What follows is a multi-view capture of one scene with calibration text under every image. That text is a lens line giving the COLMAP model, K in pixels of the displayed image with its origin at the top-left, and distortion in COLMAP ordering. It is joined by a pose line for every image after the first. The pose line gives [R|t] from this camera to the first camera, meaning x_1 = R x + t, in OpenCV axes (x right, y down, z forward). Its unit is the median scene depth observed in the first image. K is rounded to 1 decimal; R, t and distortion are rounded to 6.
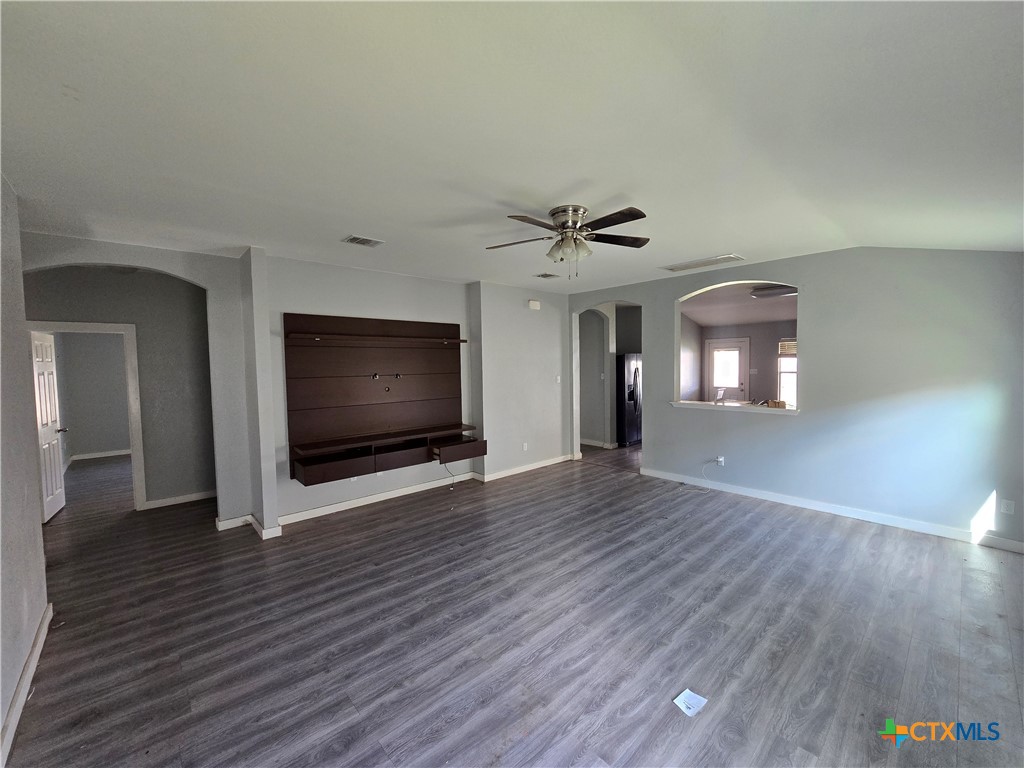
lens RADIAL K [[419.3, 0, 518.0], [0, 419.3, 382.6], [0, 0, 1]] dist [-0.002611, -0.000257]
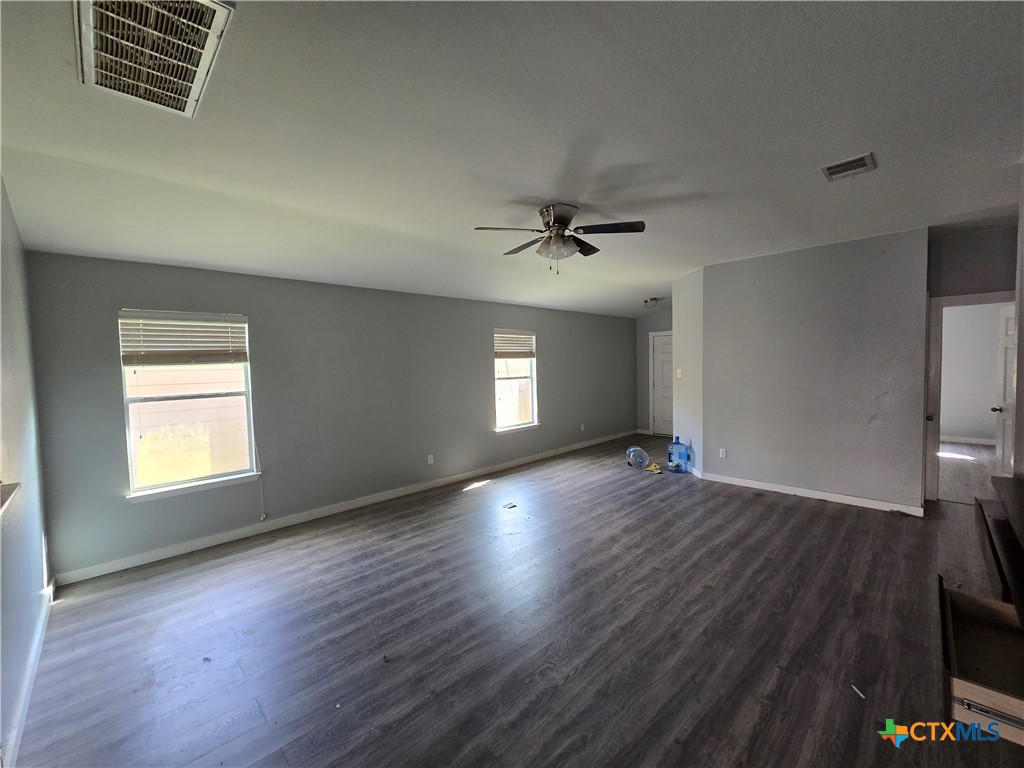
lens RADIAL K [[419.2, 0, 514.6], [0, 419.2, 383.6], [0, 0, 1]] dist [-0.001471, -0.000796]
pose [[-0.998842, 0.039824, -0.026976, 0.246841], [0.037096, 0.994784, 0.095021, -0.071205], [0.030619, 0.093910, -0.995110, 1.889497]]
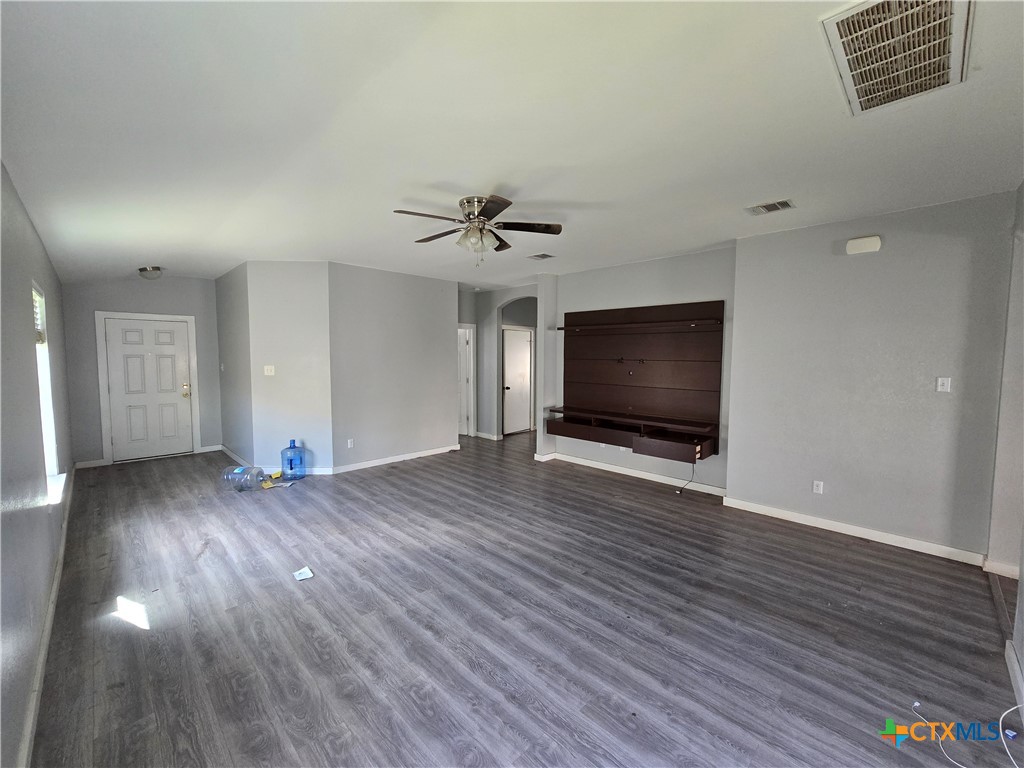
lens RADIAL K [[419.2, 0, 514.6], [0, 419.2, 383.6], [0, 0, 1]] dist [-0.001471, -0.000796]
pose [[0.037018, 0.083513, -0.995819, 1.094217], [-0.052692, 0.995279, 0.081509, -0.044085], [0.997924, 0.049454, 0.041244, 0.969872]]
